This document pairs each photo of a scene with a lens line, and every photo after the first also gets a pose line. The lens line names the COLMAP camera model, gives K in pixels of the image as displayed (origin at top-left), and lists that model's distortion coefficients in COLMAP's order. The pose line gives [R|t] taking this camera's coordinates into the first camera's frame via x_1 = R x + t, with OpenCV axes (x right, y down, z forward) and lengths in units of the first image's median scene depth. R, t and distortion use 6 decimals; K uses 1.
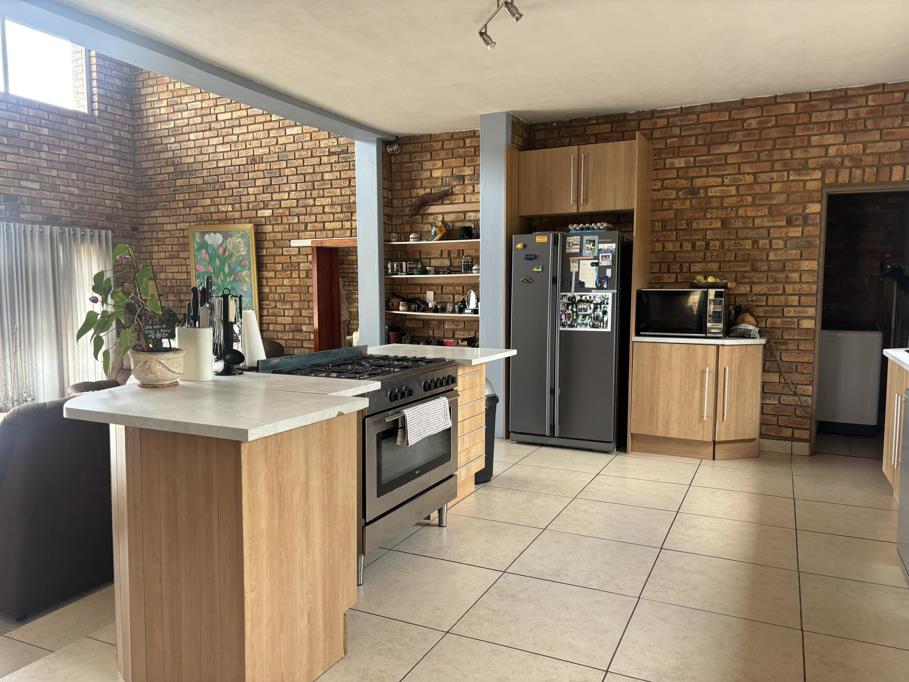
lens RADIAL K [[685.2, 0, 451.1], [0, 685.2, 350.4], [0, 0, 1]] dist [0.033907, -0.029628]
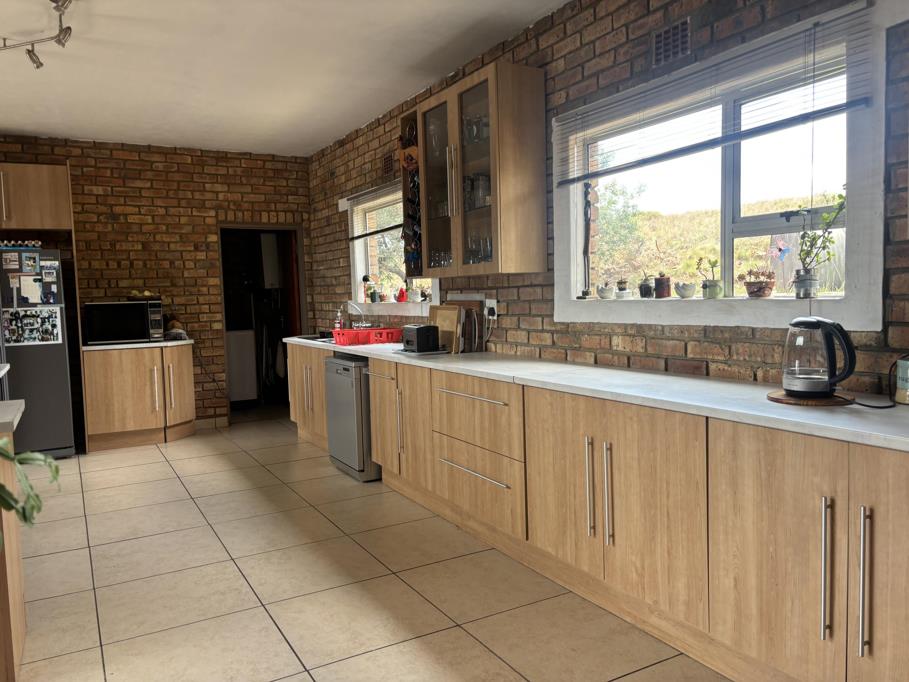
lens RADIAL K [[685.2, 0, 451.1], [0, 685.2, 350.4], [0, 0, 1]] dist [0.033907, -0.029628]
pose [[0.573856, -0.084671, 0.814568, -0.292309], [0.102968, 0.994208, 0.030804, 0.012653], [-0.812458, 0.066197, 0.579250, -0.110883]]
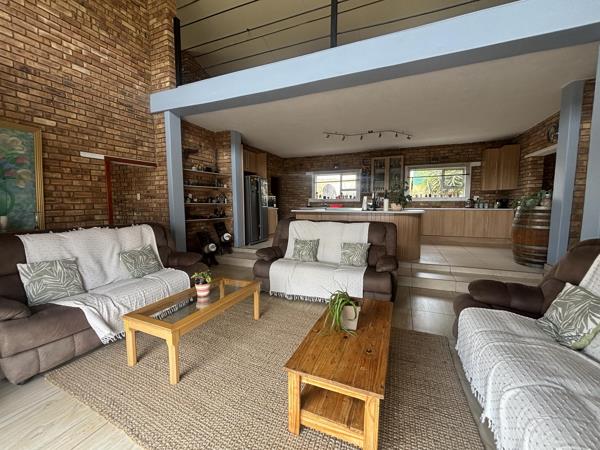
lens RADIAL K [[239.5, 0, 300.0], [0, 239.5, 225.0], [0, 0, 1]] dist [0.001673, -0.000282]
pose [[-0.051530, -0.093427, 0.994292, -1.031172], [0.092262, 0.990911, 0.097891, -0.038252], [-0.994400, 0.096780, -0.042442, 0.873195]]
